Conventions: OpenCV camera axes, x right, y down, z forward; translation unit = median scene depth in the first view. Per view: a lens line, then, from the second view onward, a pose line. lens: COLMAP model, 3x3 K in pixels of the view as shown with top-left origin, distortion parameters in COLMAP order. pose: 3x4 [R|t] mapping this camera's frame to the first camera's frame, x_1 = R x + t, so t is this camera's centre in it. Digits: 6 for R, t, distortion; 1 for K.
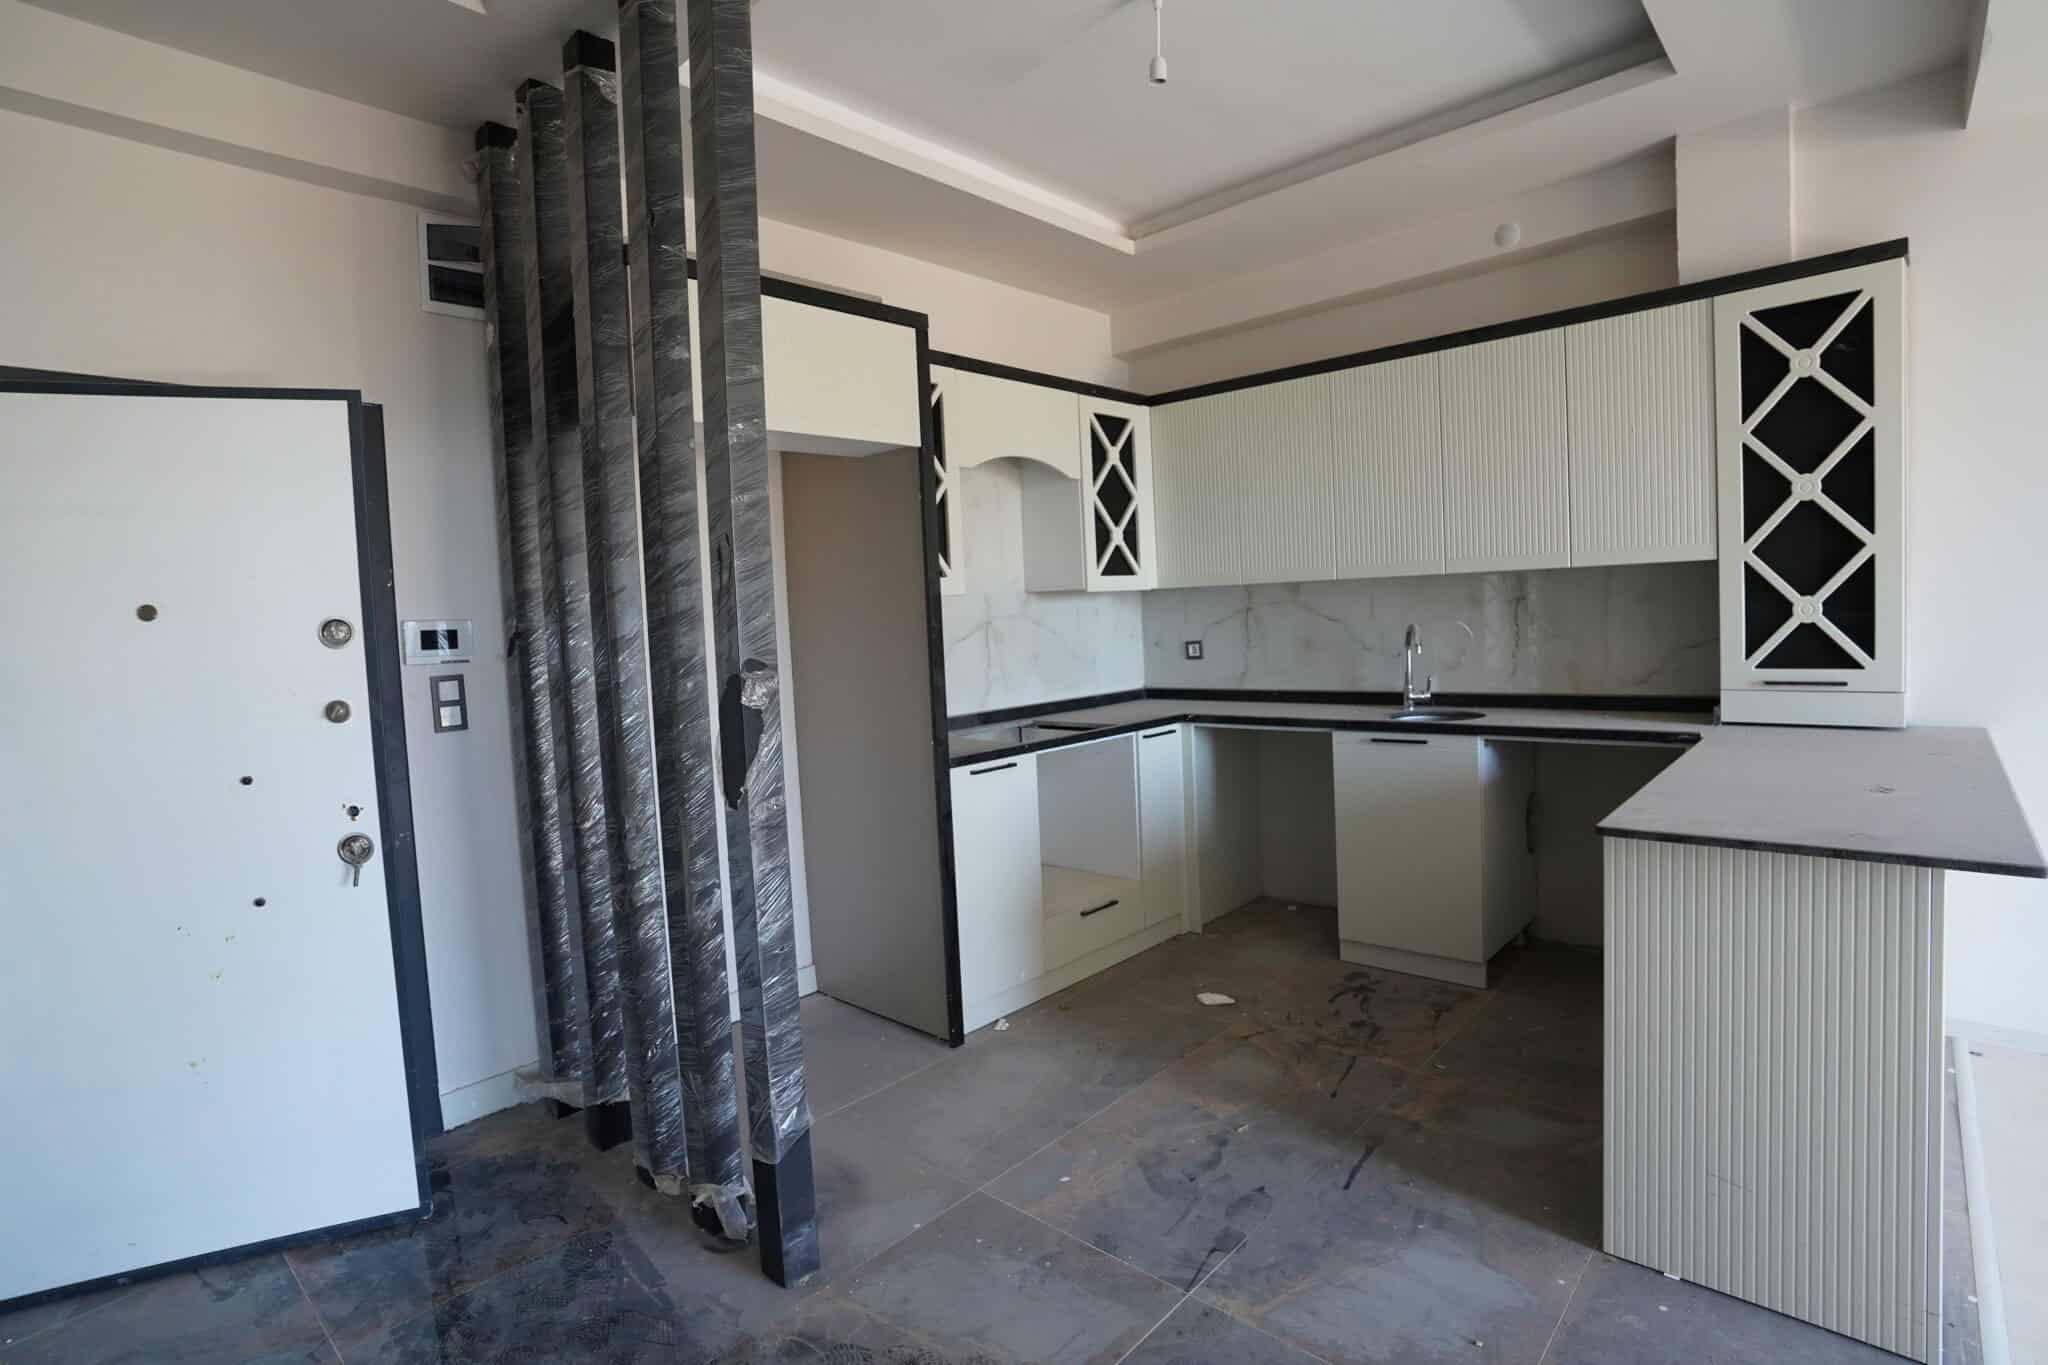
lens RADIAL K [[1009.4, 0, 1019.8], [0, 1009.4, 675.4], [0, 0, 1]] dist [-0.083260, 0.041405]
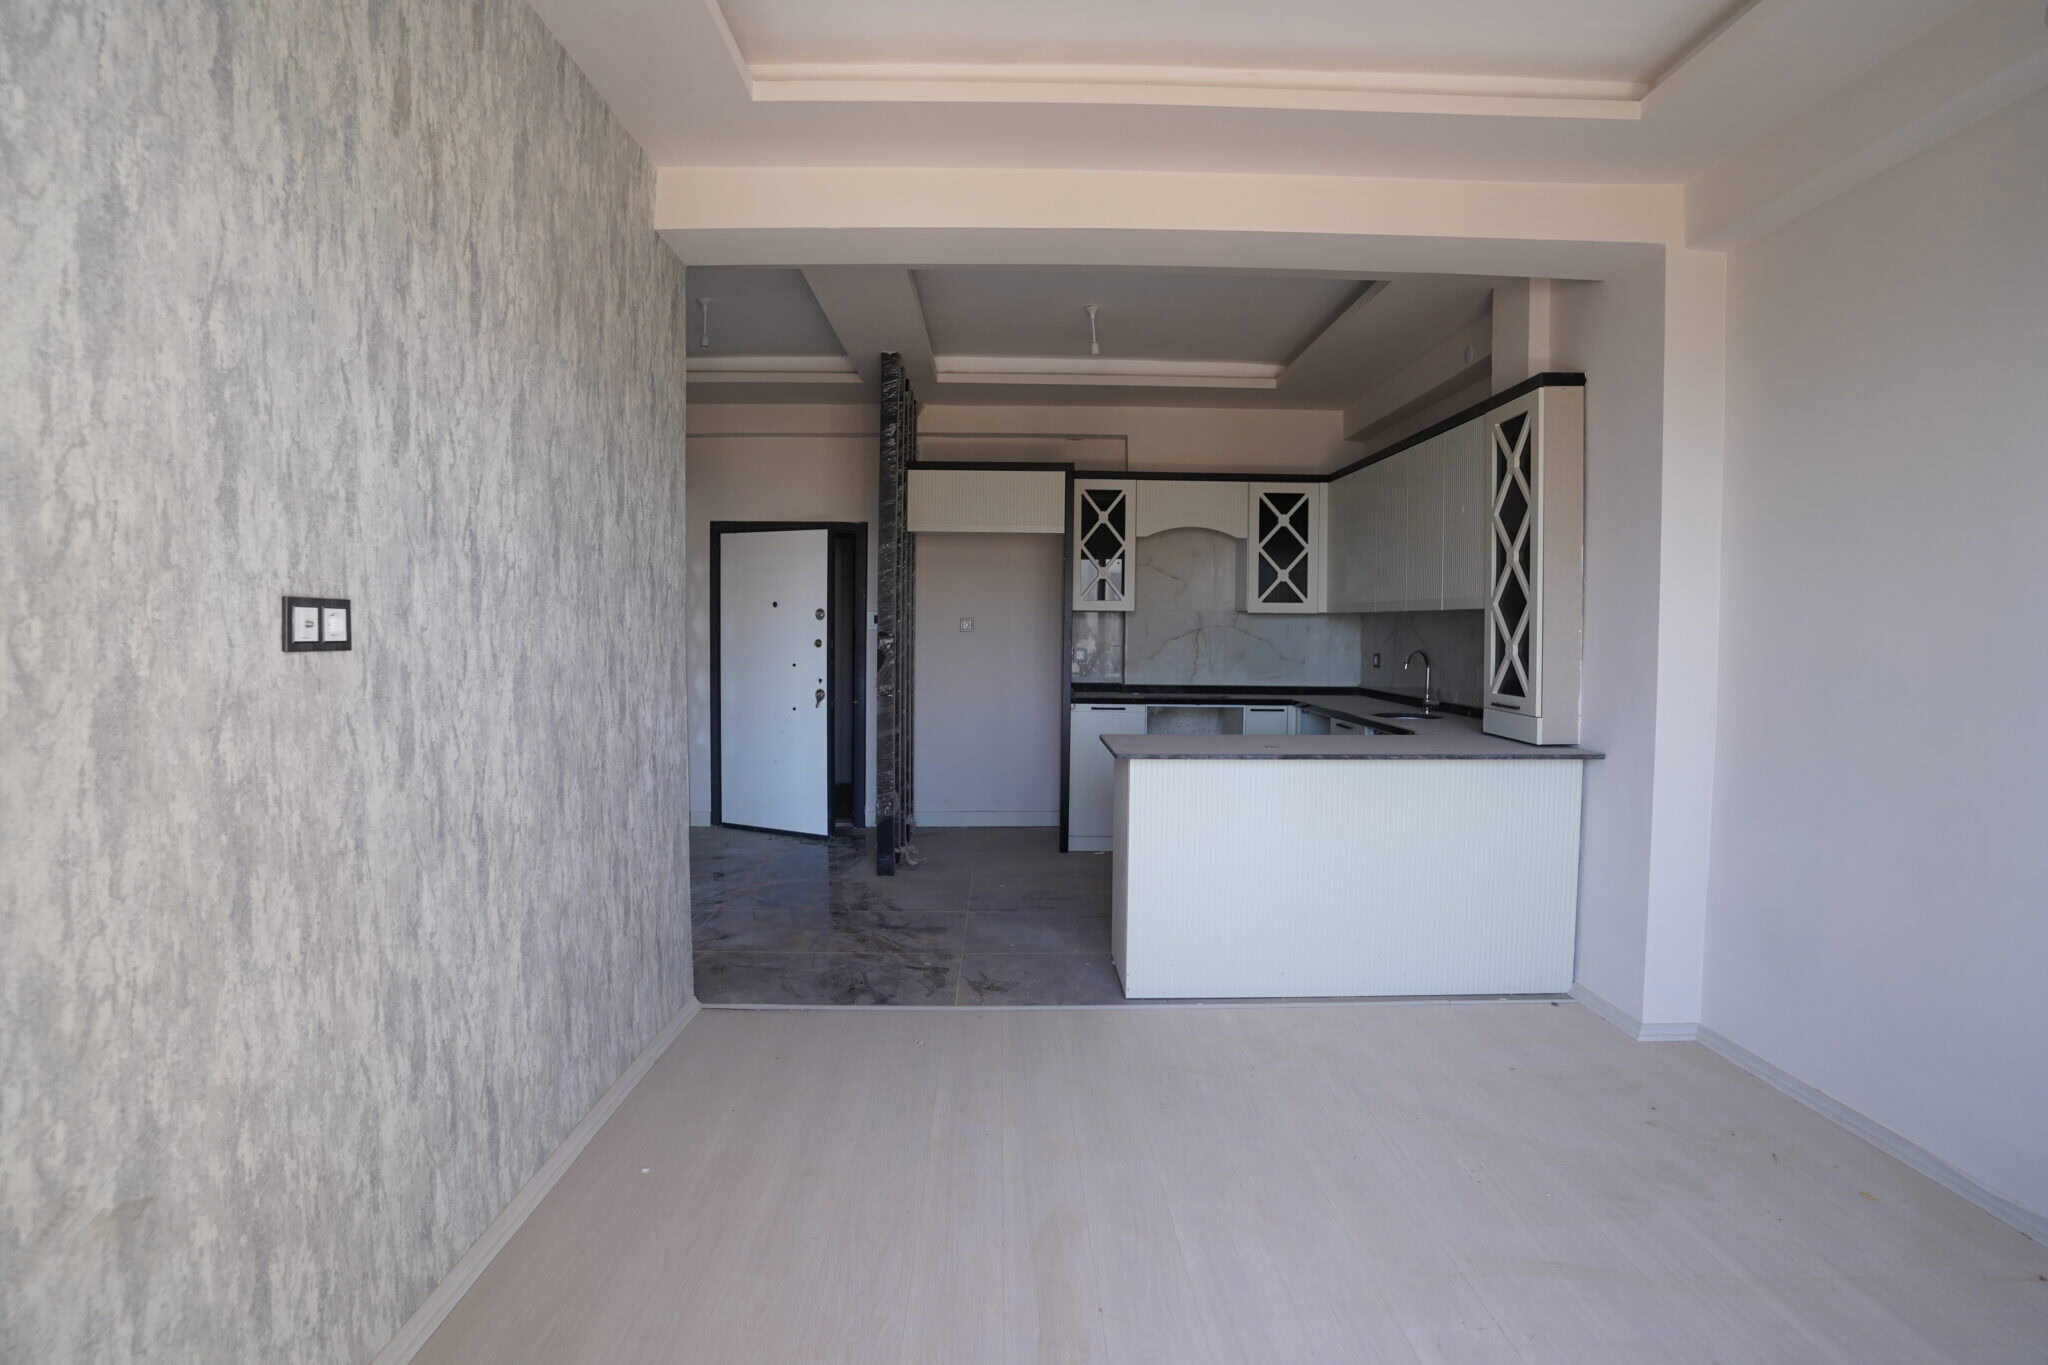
lens RADIAL K [[1009.4, 0, 1019.8], [0, 1009.4, 675.4], [0, 0, 1]] dist [-0.083260, 0.041405]
pose [[0.684823, 0.090648, -0.723049, 1.253992], [-0.088011, 0.995258, 0.041417, -0.028765], [0.723375, 0.035273, 0.689554, -0.381283]]
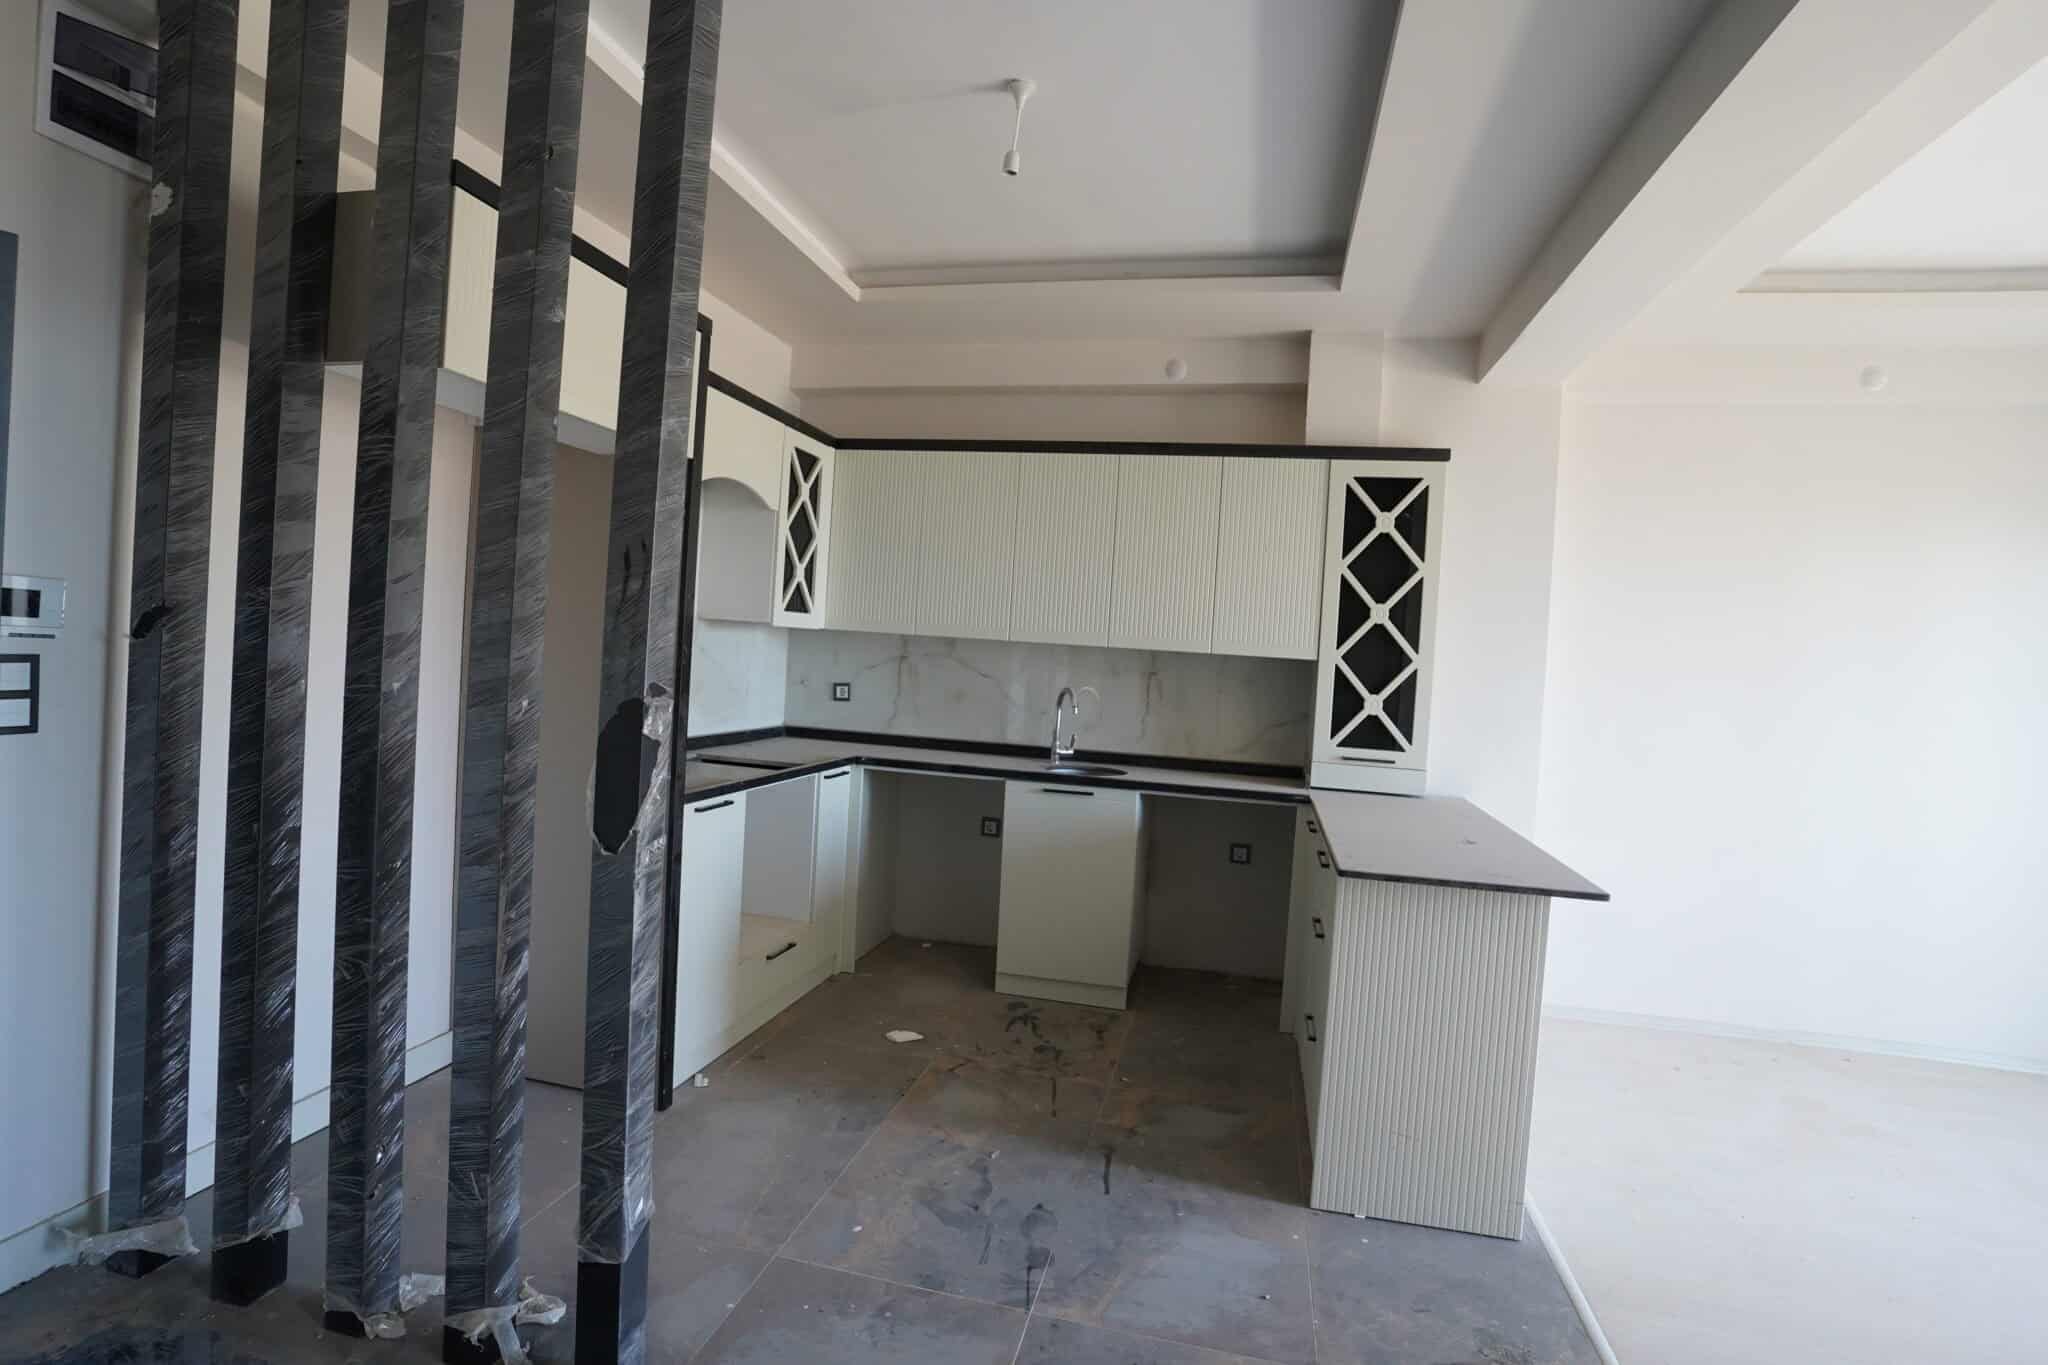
lens RADIAL K [[1009.4, 0, 1019.8], [0, 1009.4, 675.4], [0, 0, 1]] dist [-0.083260, 0.041405]
pose [[0.865206, 0.089105, 0.493436, -0.272248], [-0.071203, 0.995944, -0.054998, 0.001930], [-0.496335, 0.012451, 0.868042, 0.047916]]
